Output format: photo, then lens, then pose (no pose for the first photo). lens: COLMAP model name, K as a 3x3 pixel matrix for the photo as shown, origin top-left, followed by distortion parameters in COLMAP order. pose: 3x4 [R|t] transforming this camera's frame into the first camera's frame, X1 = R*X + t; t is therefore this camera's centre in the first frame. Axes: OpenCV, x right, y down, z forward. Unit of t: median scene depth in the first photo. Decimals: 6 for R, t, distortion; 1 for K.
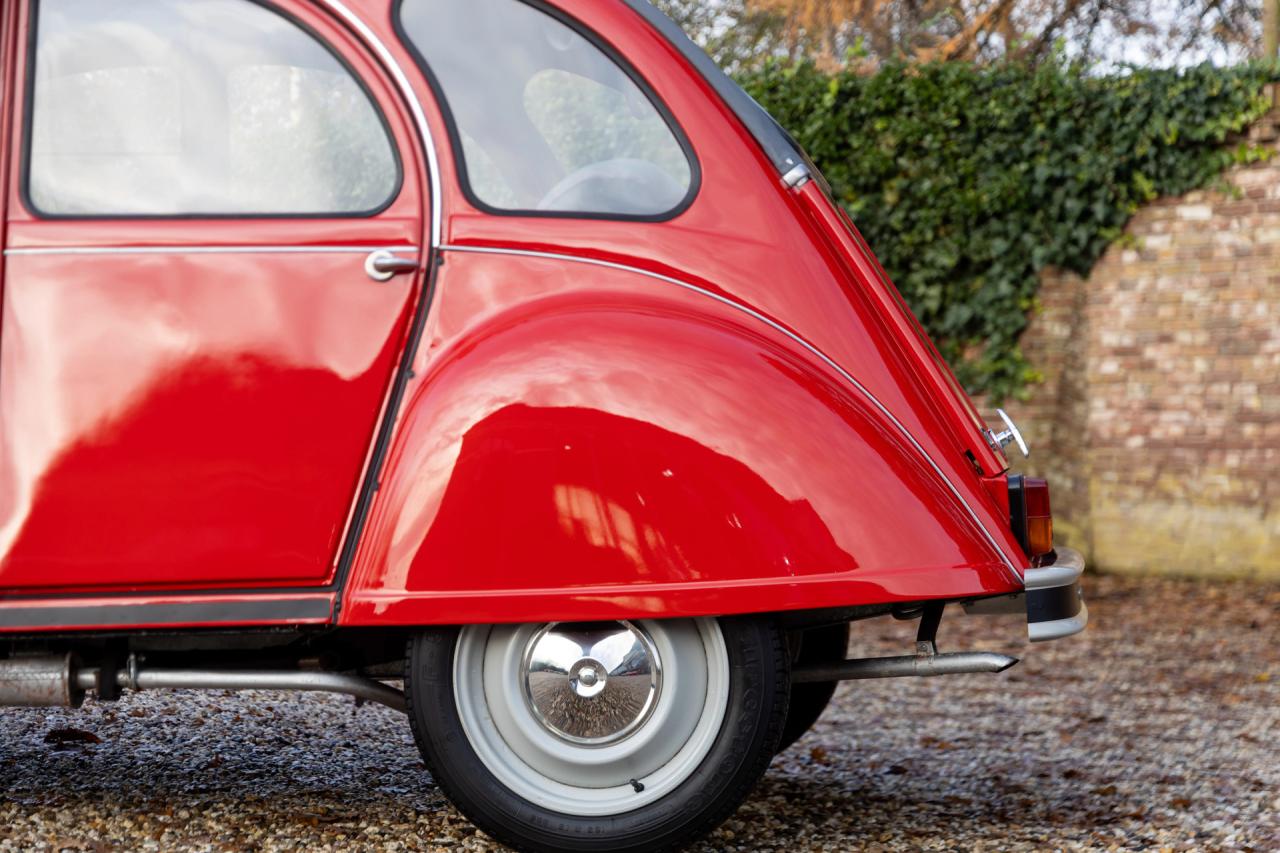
lens RADIAL K [[2871.9, 0, 597.3], [0, 2871.9, 426.0], [0, 0, 1]] dist [0.045284, -0.349140]
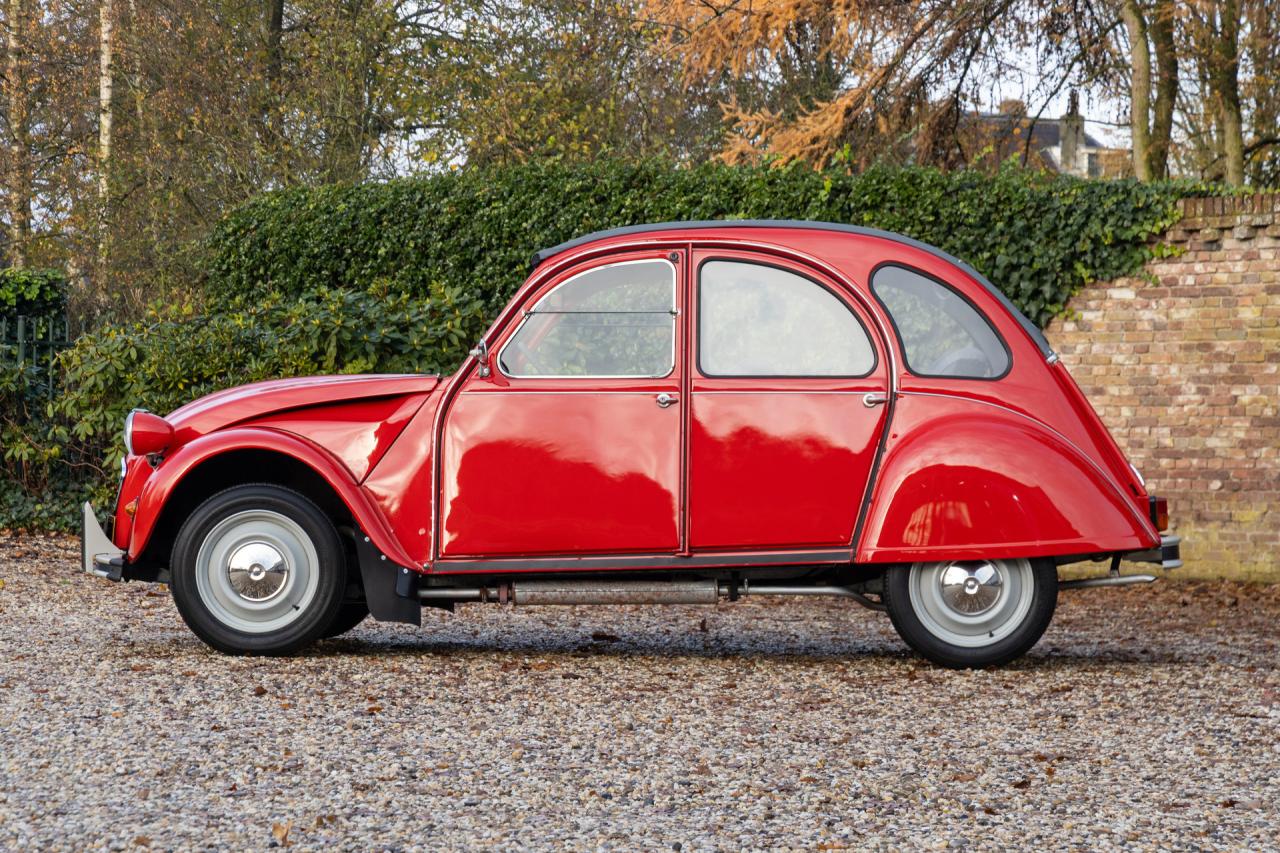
lens RADIAL K [[3465.5, 0, 579.5], [0, 3465.5, 428.0], [0, 0, 1]] dist [-0.038624, 1.069165]
pose [[0.995991, 0.001044, 0.089445, -0.175895], [-0.000715, 0.999993, -0.003713, -0.008071], [-0.089449, 0.003634, 0.995985, -0.533999]]
